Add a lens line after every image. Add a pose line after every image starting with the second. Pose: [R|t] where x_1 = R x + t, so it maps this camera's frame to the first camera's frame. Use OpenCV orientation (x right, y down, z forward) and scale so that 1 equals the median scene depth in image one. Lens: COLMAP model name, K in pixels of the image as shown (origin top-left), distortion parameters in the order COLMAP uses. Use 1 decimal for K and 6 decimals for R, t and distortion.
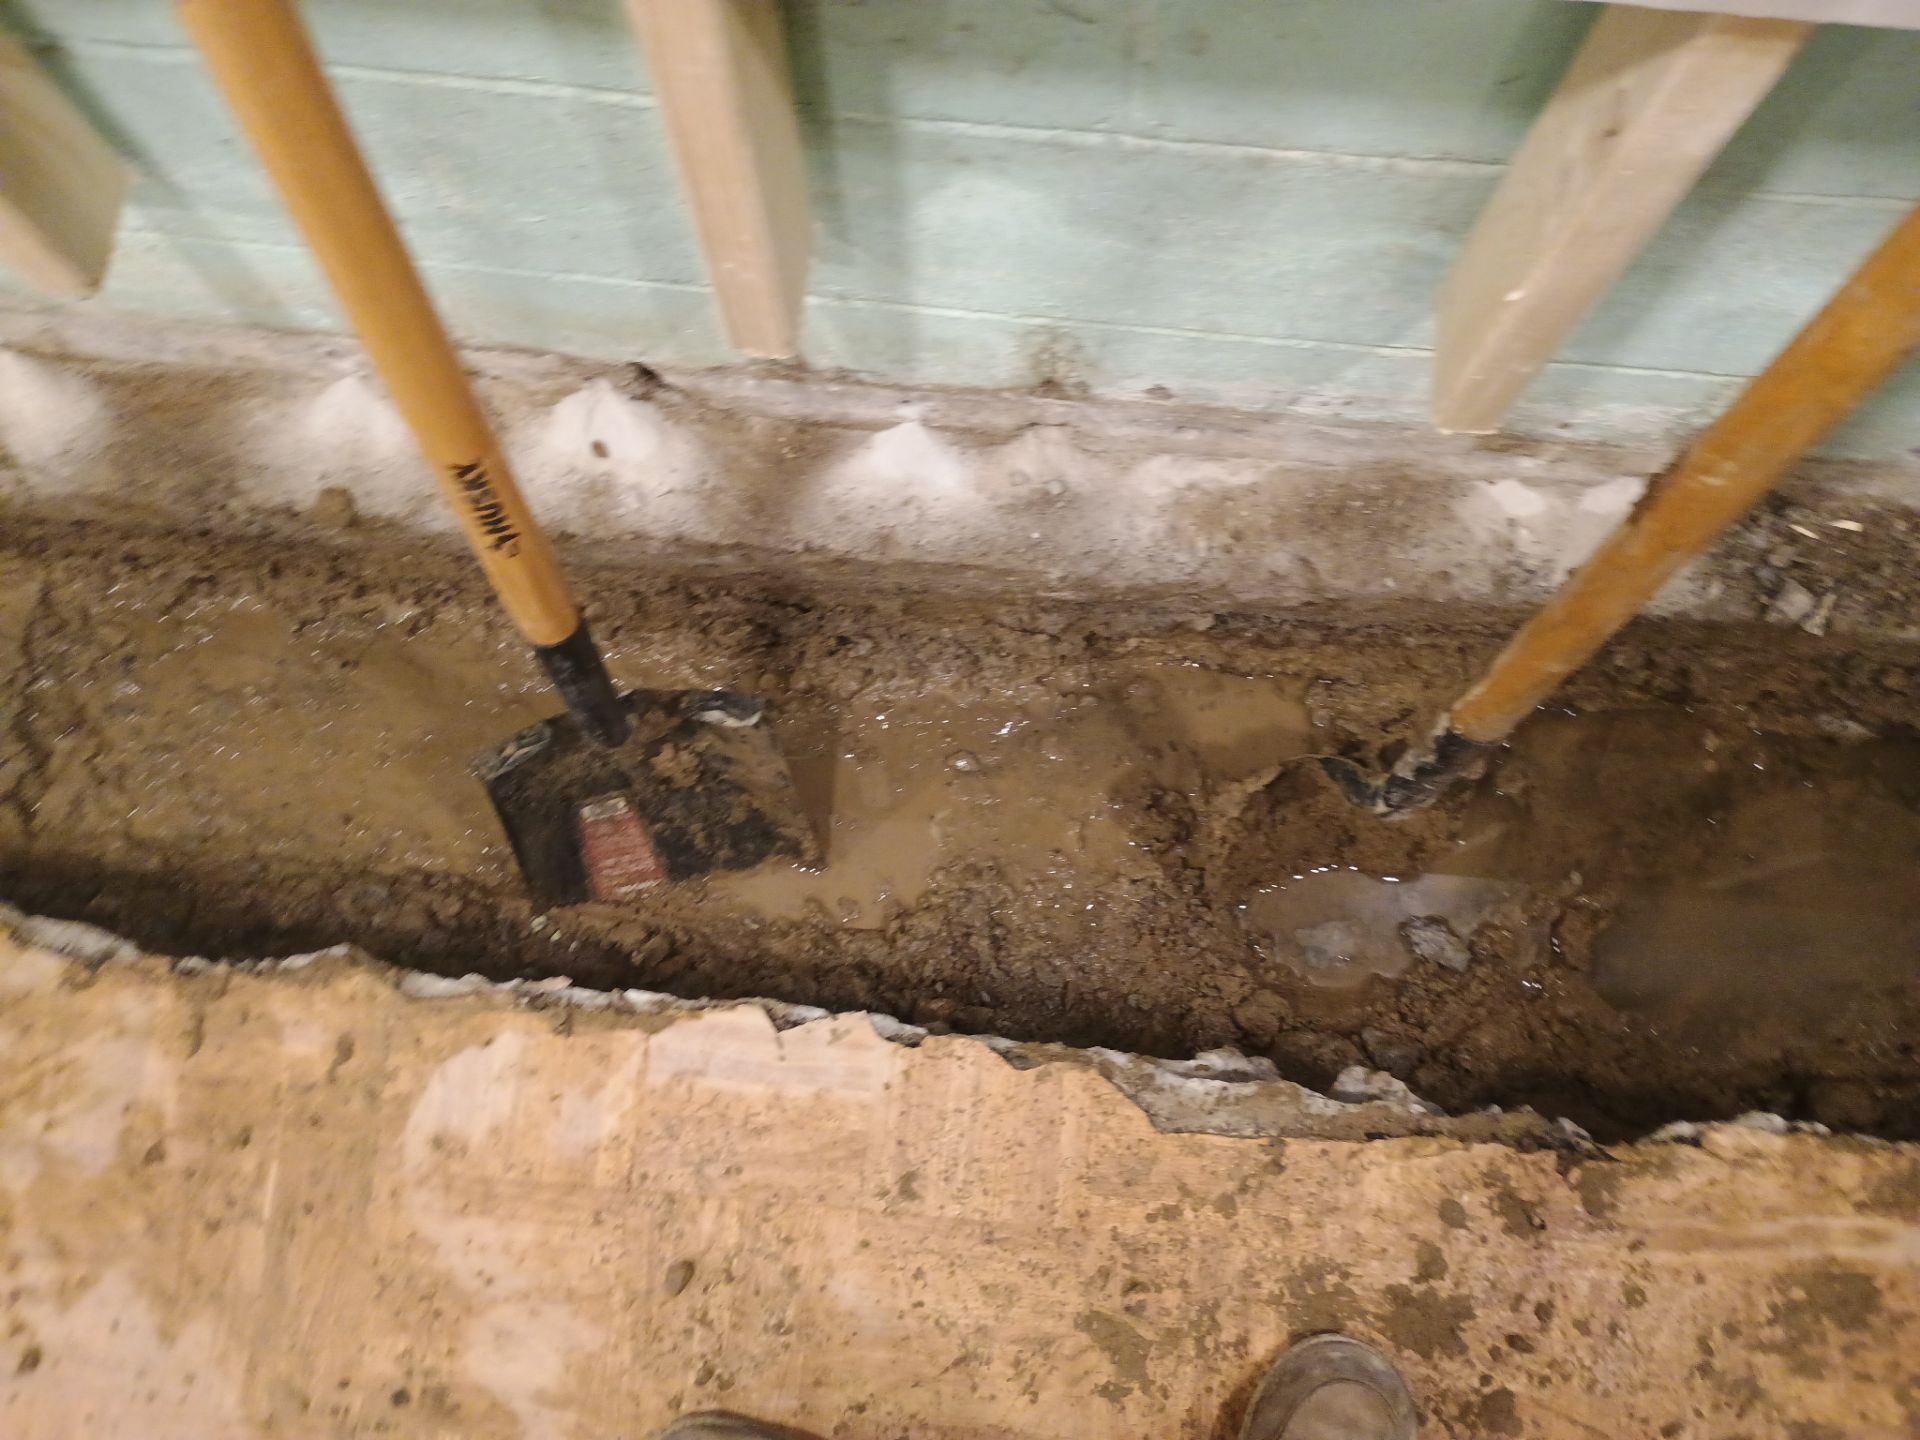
lens RADIAL K [[1643.7, 0, 978.1], [0, 1643.7, 722.2], [0, 0, 1]] dist [0.054183, -0.073533]
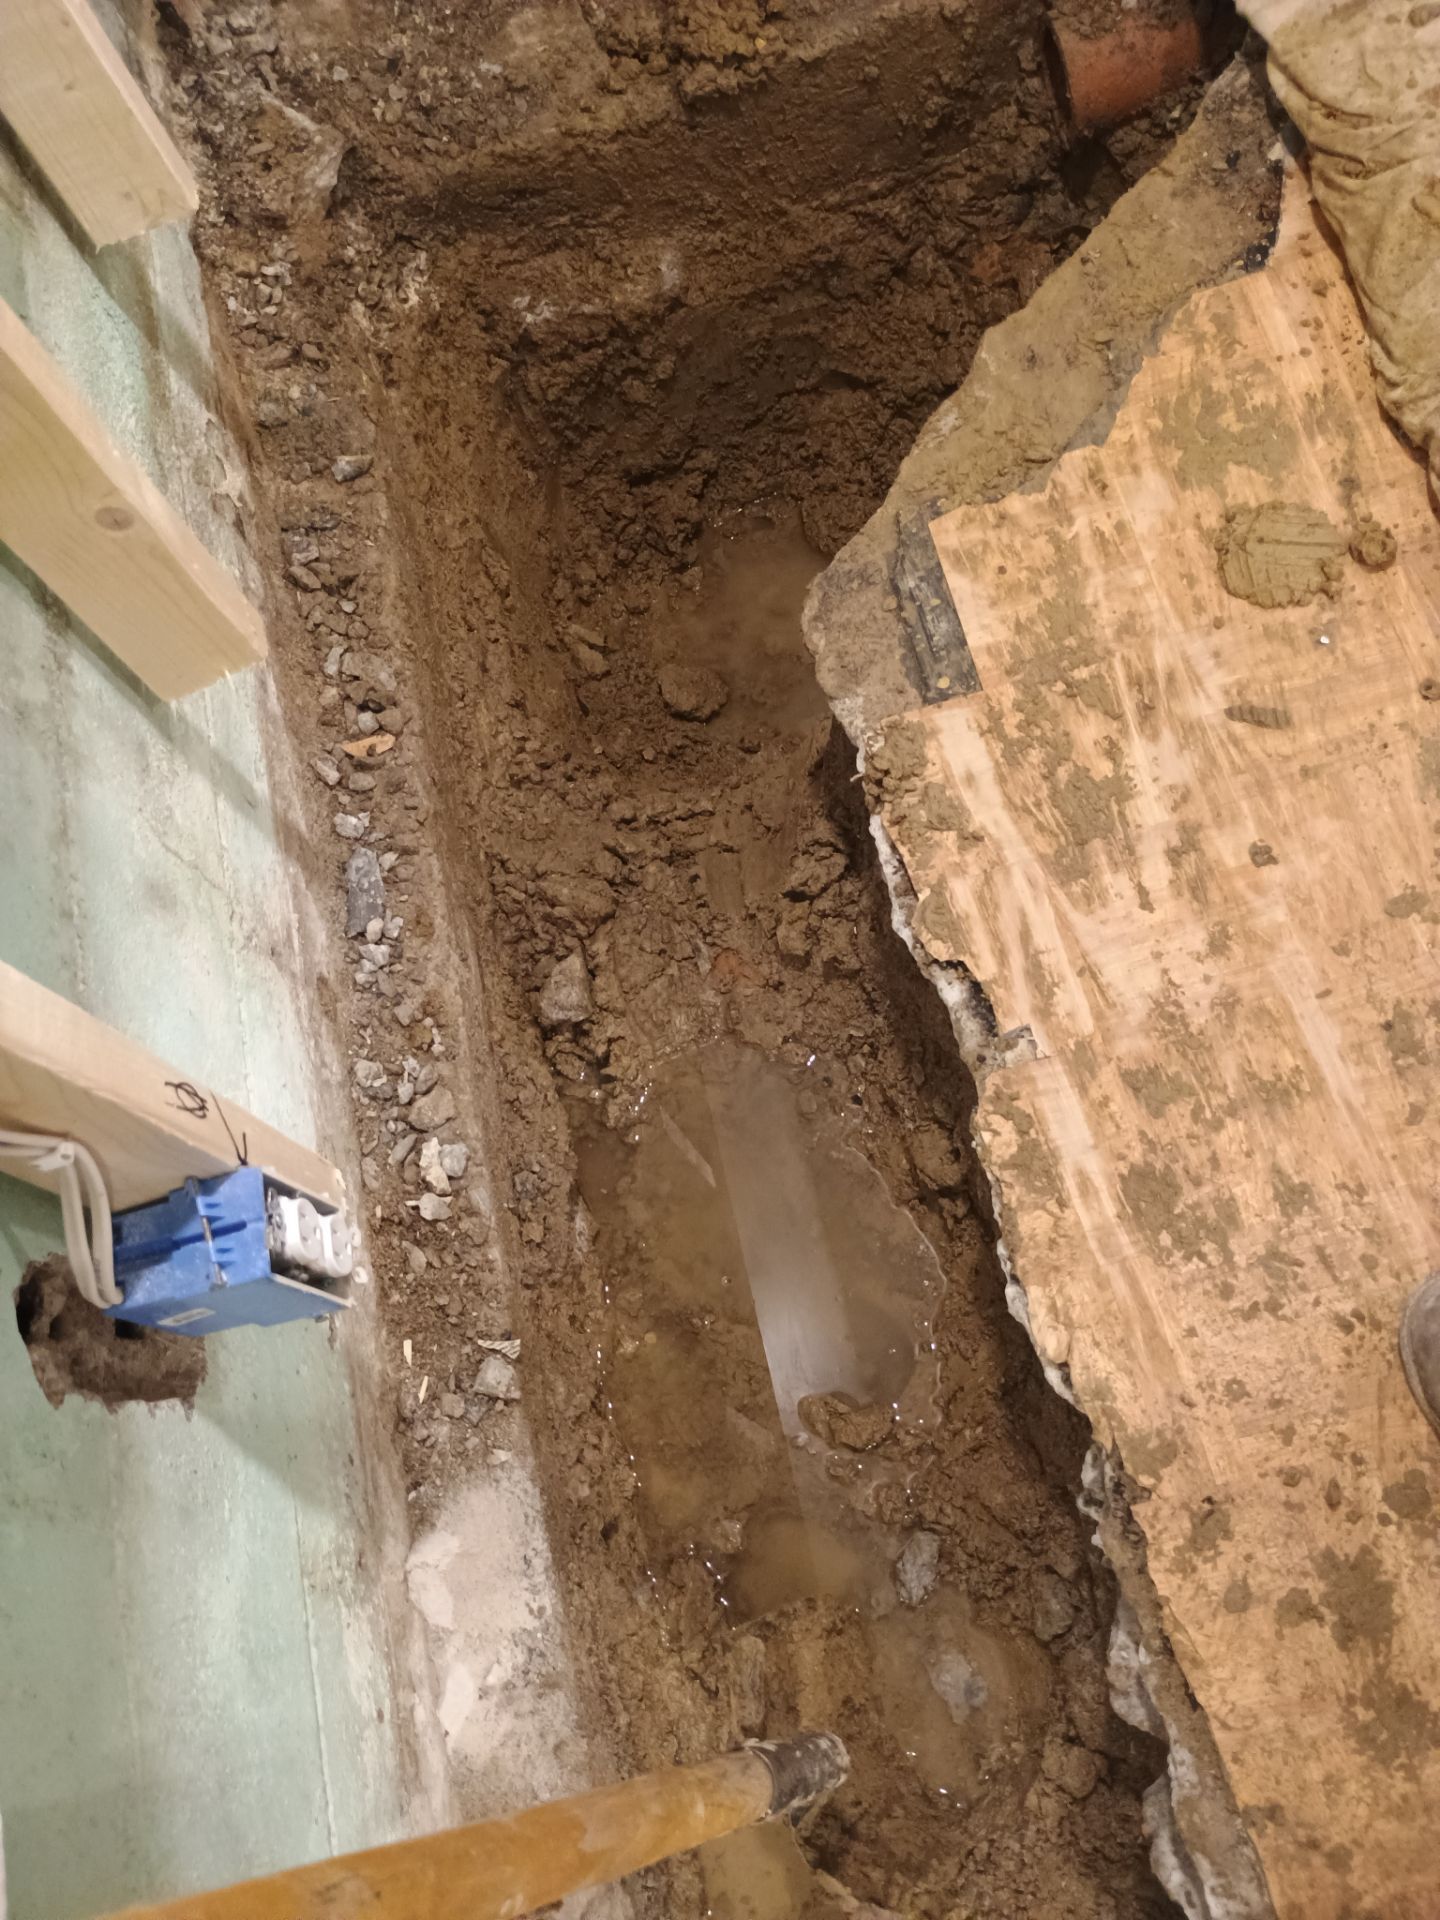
lens RADIAL K [[1643.7, 0, 725.5], [0, 1643.7, 967.9], [0, 0, 1]] dist [0.054183, -0.073533]
pose [[-0.304584, -0.866874, 0.394662, 0.310901], [0.952223, -0.267405, 0.147531, -0.024577], [-0.022356, 0.420742, 0.906905, -0.002907]]
